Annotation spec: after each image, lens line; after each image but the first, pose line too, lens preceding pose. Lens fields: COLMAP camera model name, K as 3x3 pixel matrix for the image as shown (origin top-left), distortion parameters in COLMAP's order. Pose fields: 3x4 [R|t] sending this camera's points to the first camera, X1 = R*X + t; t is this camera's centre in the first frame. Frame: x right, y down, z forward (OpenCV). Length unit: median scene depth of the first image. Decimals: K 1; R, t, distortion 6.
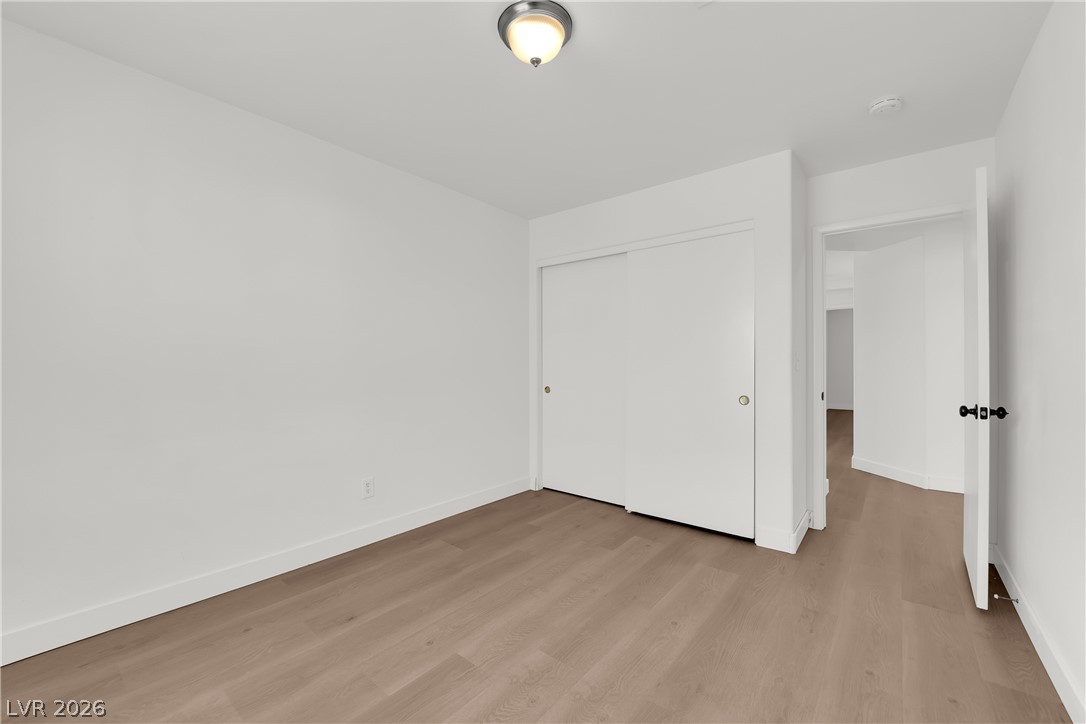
lens RADIAL K [[439.0, 0, 532.1], [0, 439.0, 367.3], [0, 0, 1]] dist [-0.011952, 0.000231]
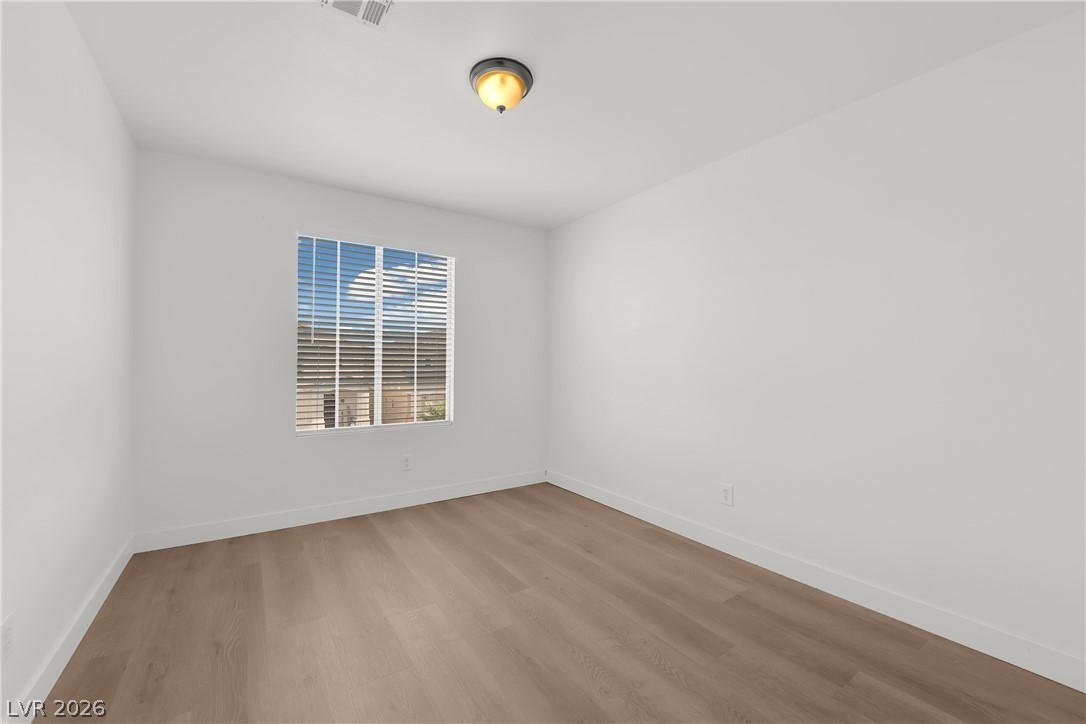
lens RADIAL K [[439.0, 0, 539.7], [0, 439.0, 367.1], [0, 0, 1]] dist [-0.011952, 0.000231]
pose [[-0.282828, 0.004219, -0.959161, 0.783470], [-0.014160, 0.999863, 0.008574, -0.009436], [0.959066, 0.016007, -0.282730, 1.021455]]
